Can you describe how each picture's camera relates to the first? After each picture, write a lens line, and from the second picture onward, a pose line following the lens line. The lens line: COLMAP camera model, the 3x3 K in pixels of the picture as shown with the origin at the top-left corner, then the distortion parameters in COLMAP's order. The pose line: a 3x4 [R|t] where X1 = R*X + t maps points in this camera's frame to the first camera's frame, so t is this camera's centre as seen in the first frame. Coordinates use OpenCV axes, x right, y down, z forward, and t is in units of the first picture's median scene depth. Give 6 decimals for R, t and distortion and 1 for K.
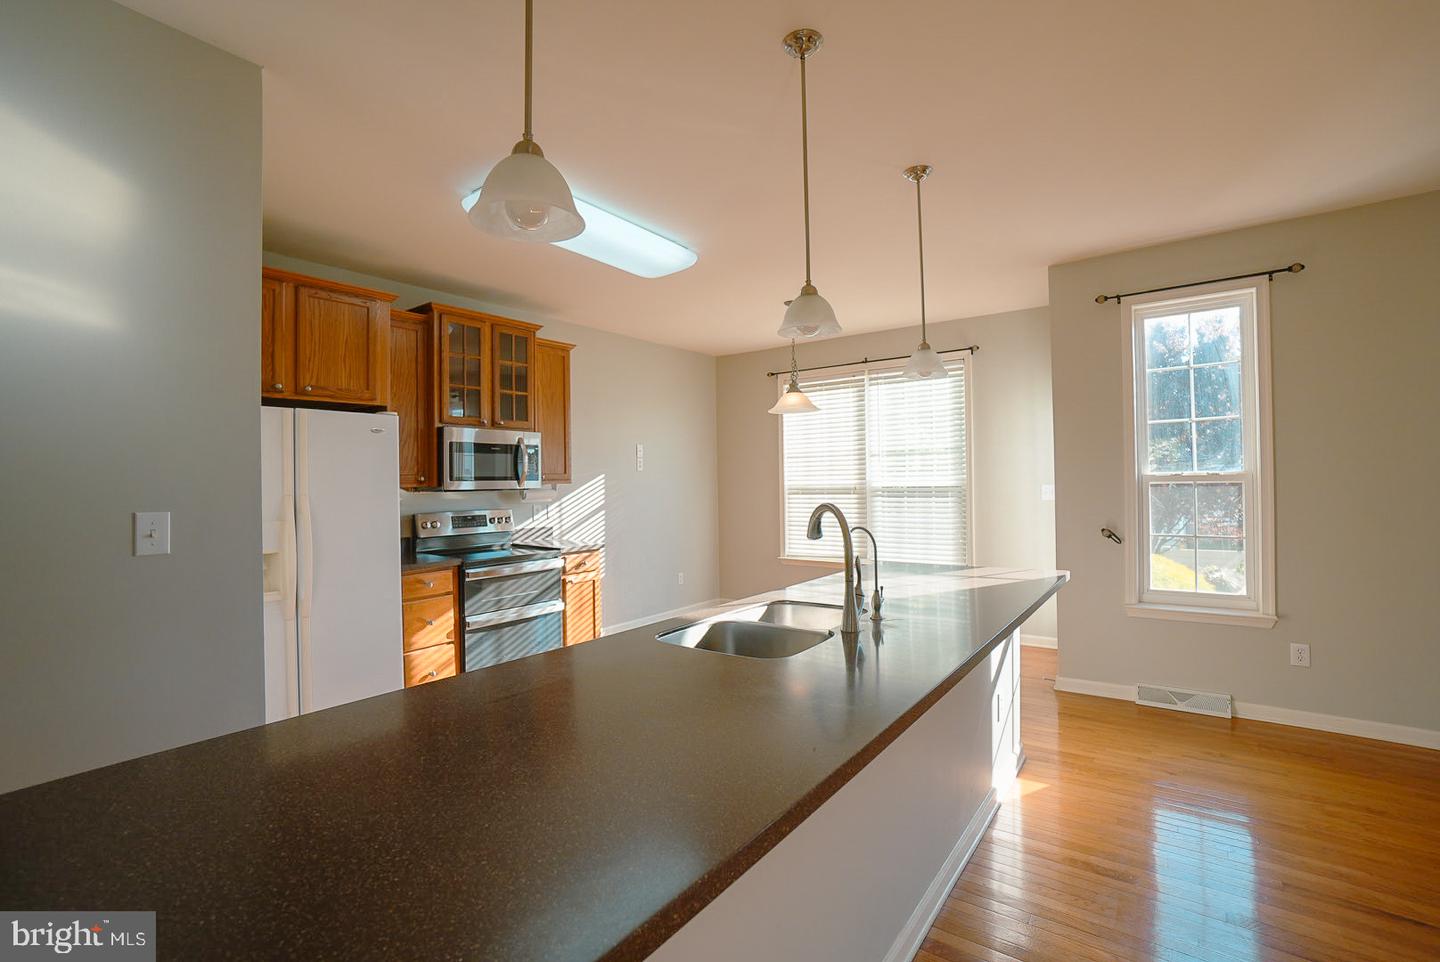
lens RADIAL K [[631.7, 0, 715.3], [0, 631.7, 477.2], [0, 0, 1]] dist [-0.059959, 0.023311]
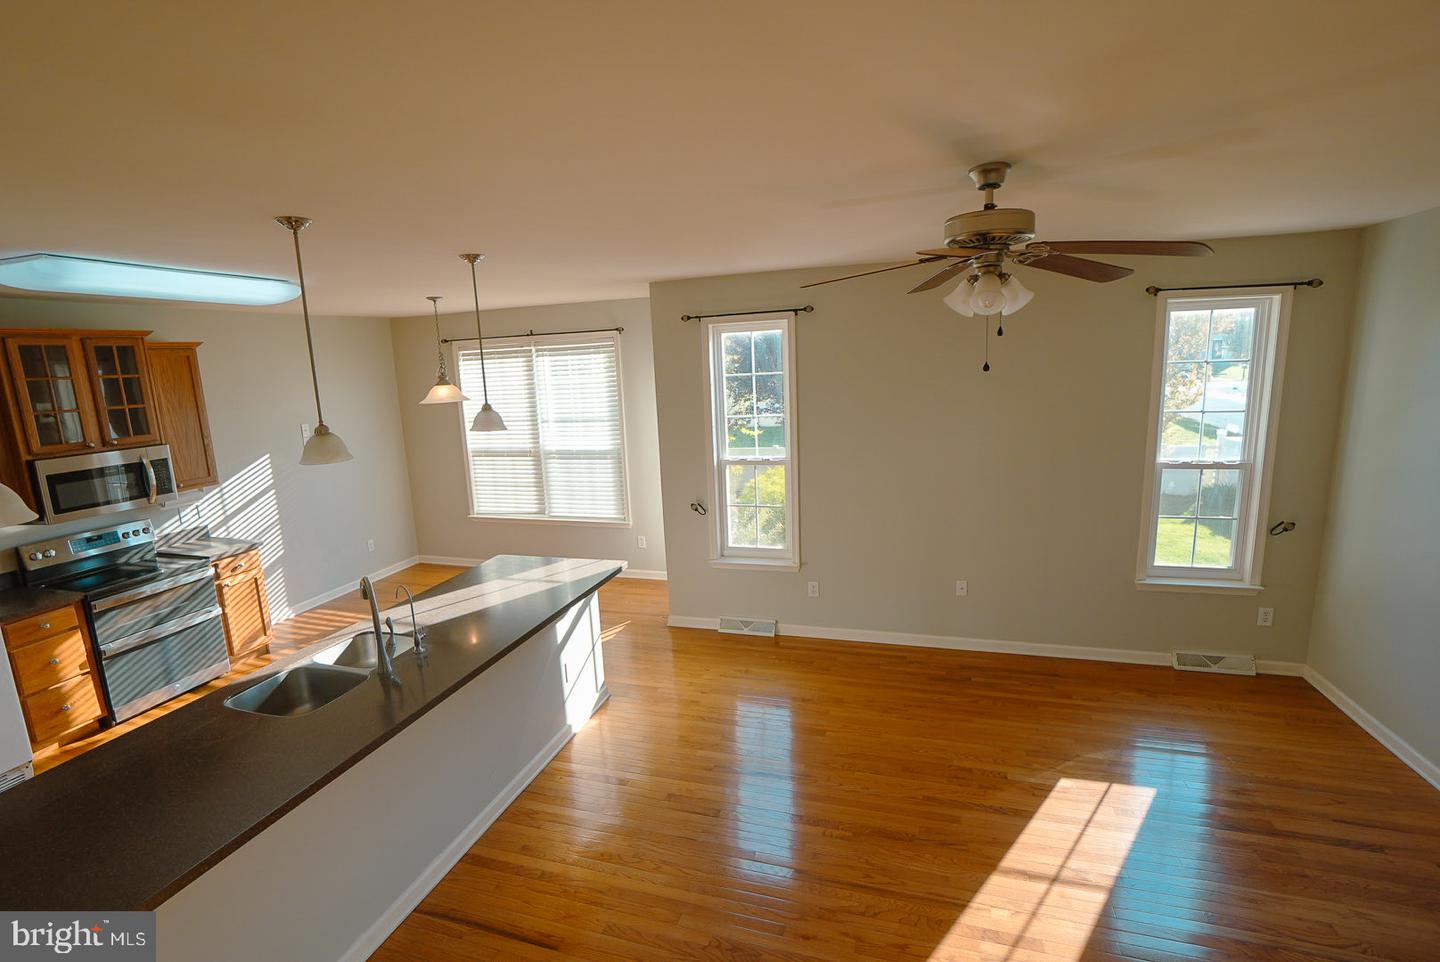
lens RADIAL K [[652.2, 0, 704.1], [0, 652.2, 482.2], [0, 0, 1]] dist [-0.060730, 0.027206]
pose [[0.943990, -0.083424, 0.319253, 0.186275], [0.025470, 0.983049, 0.181567, -0.165567], [-0.328989, -0.163266, 0.930113, -0.199628]]
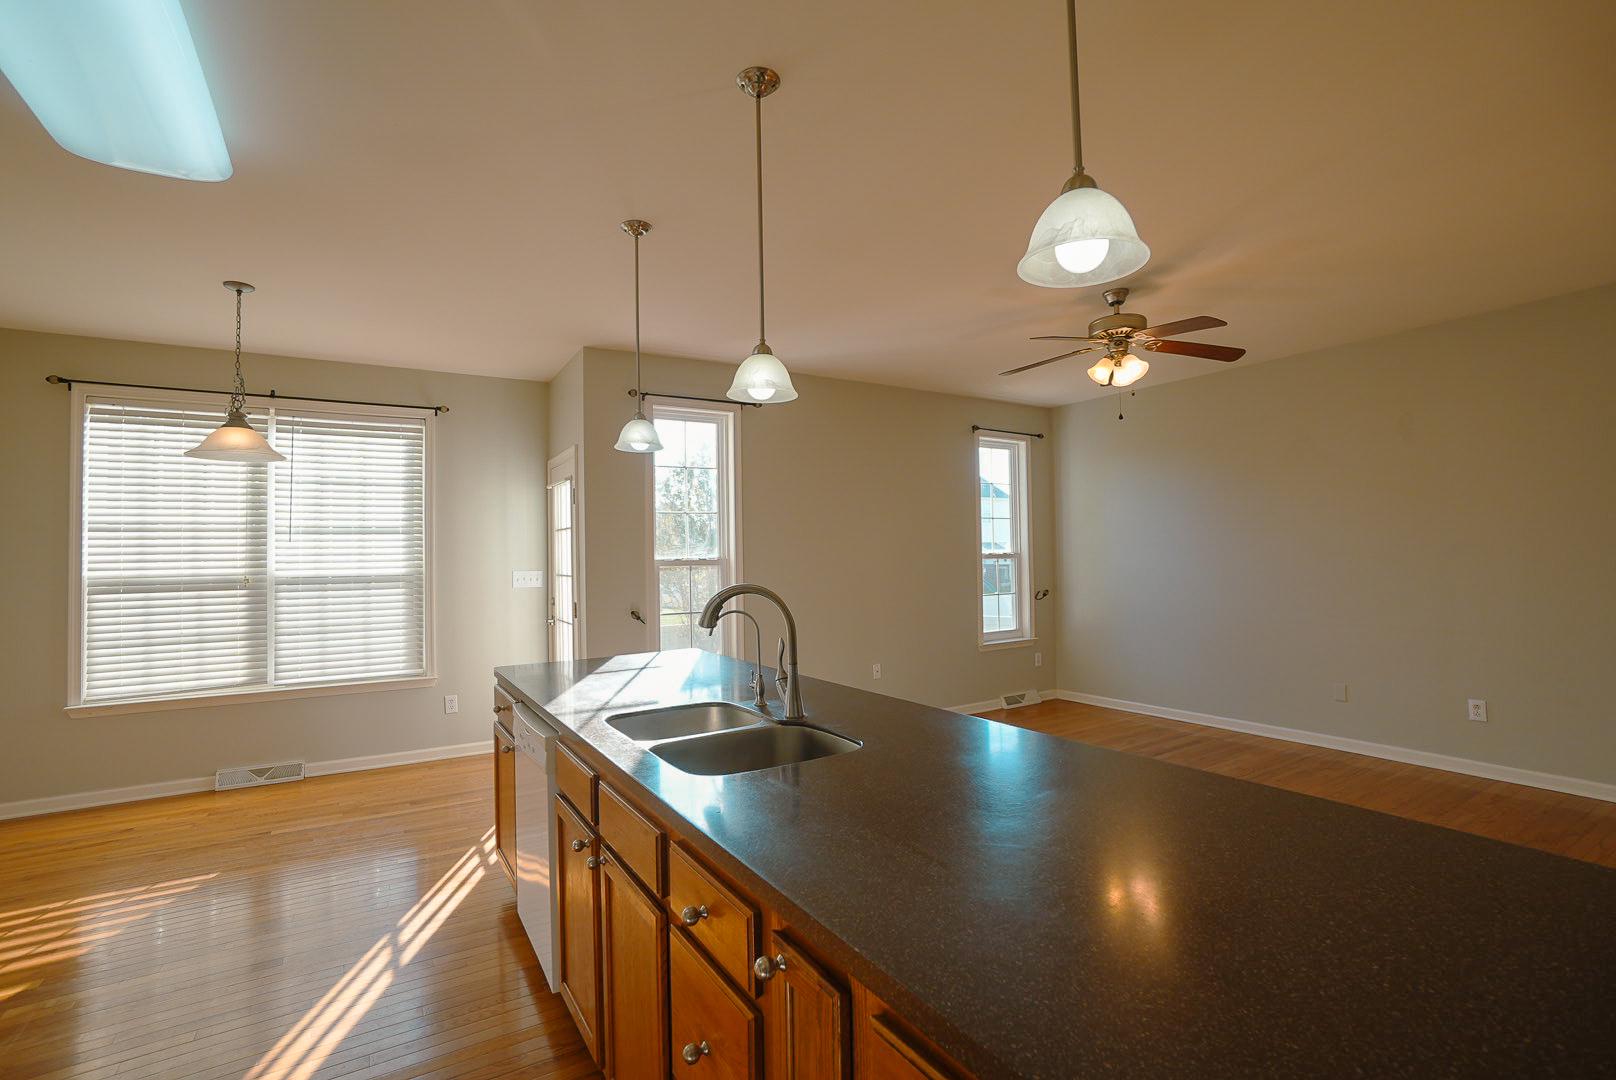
lens RADIAL K [[718.4, 0, 800.8], [0, 718.4, 537.1], [0, 0, 1]] dist [-0.059636, 0.023683]
pose [[0.377385, 0.033061, 0.925466, -0.317056], [0.006054, 0.999253, -0.038165, 0.005081], [-0.926037, 0.020006, 0.376903, 0.228392]]
